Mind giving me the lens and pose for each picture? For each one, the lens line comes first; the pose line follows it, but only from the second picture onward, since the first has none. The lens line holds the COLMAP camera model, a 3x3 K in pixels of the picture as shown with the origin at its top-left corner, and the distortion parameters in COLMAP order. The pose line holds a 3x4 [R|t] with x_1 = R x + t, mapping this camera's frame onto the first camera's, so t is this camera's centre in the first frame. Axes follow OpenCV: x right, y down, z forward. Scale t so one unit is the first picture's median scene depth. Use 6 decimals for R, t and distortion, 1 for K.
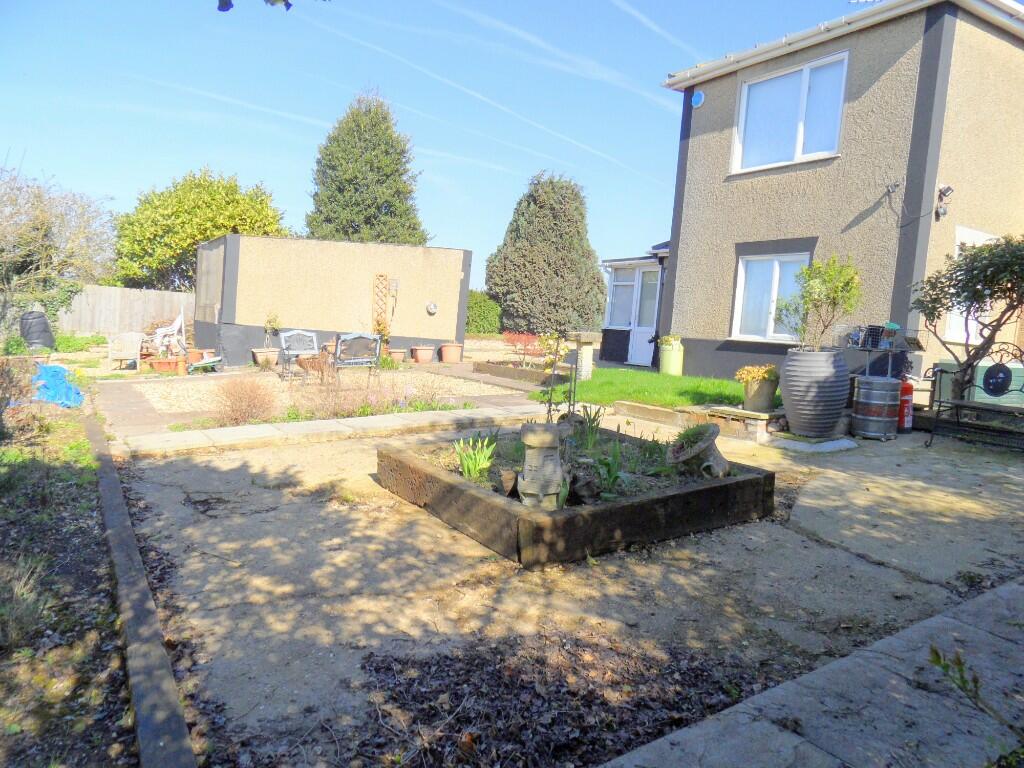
lens RADIAL K [[755.7, 0, 508.6], [0, 755.7, 388.0], [0, 0, 1]] dist [-0.032747, 0.033654]
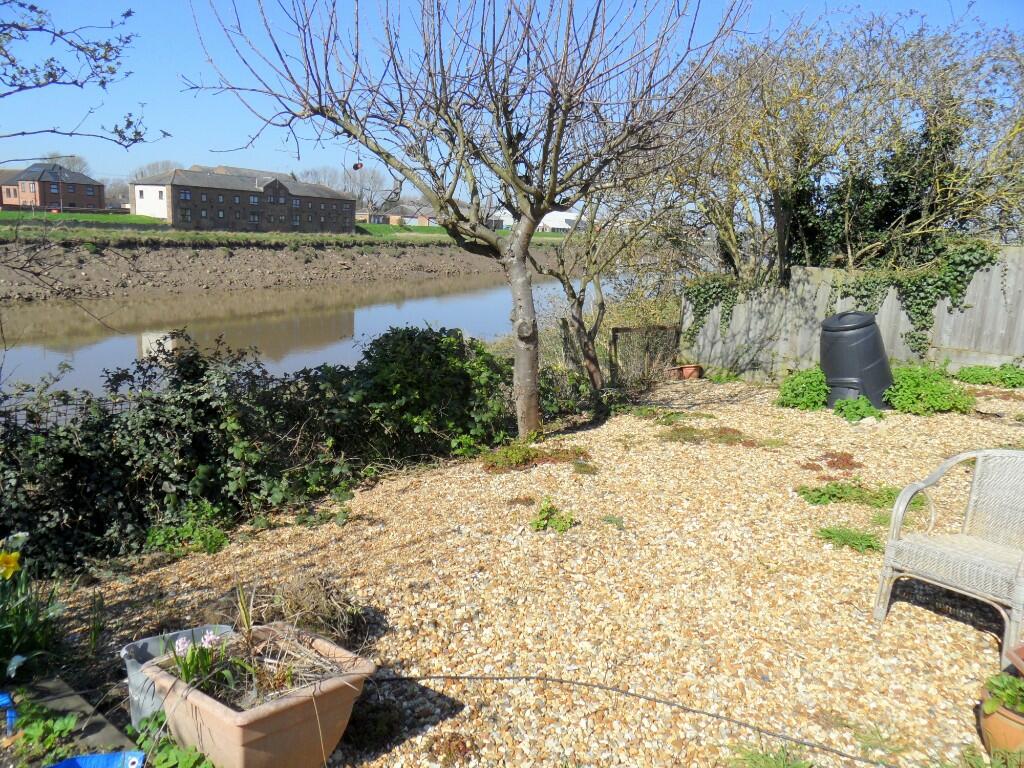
lens RADIAL K [[755.7, 0, 512.0], [0, 755.7, 385.3], [0, 0, 1]] dist [-0.032747, 0.033654]
pose [[0.381994, 0.136097, -0.914089, -0.250510], [-0.094351, 0.989672, 0.107922, -0.074051], [0.919336, 0.045020, 0.390889, 0.539305]]
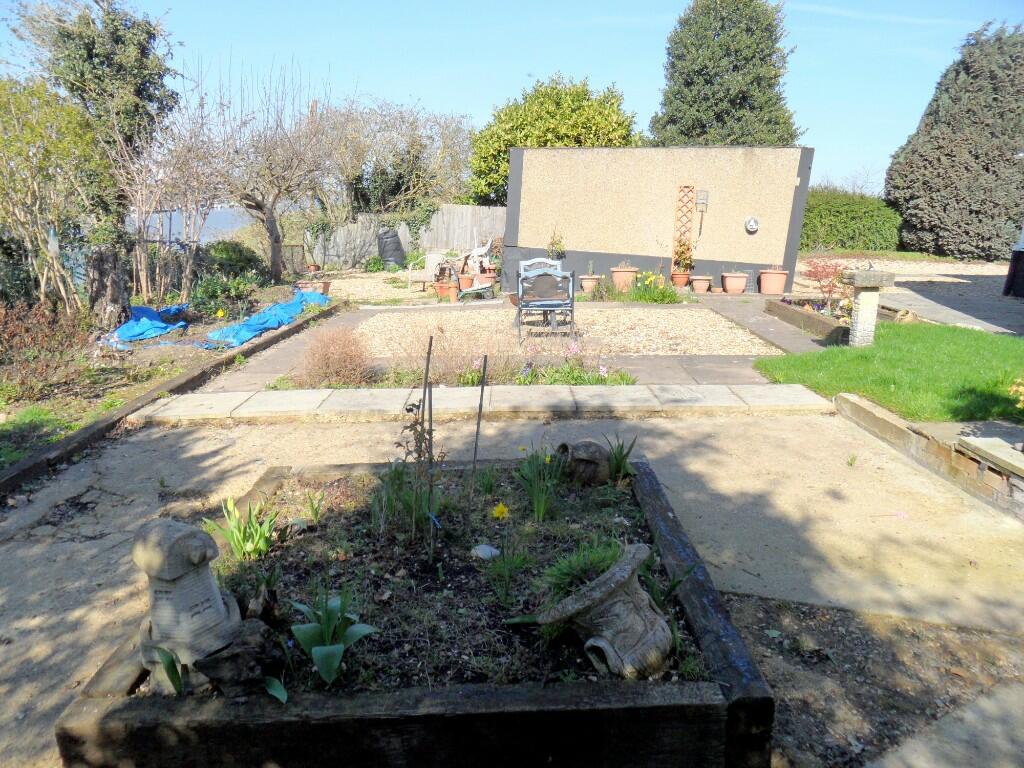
lens RADIAL K [[755.7, 0, 509.9], [0, 755.7, 390.0], [0, 0, 1]] dist [-0.032747, 0.033654]
pose [[0.840413, 0.102949, -0.532078, 0.098998], [-0.035165, 0.990081, 0.136022, -0.024608], [0.540804, -0.095604, 0.835698, 0.134219]]
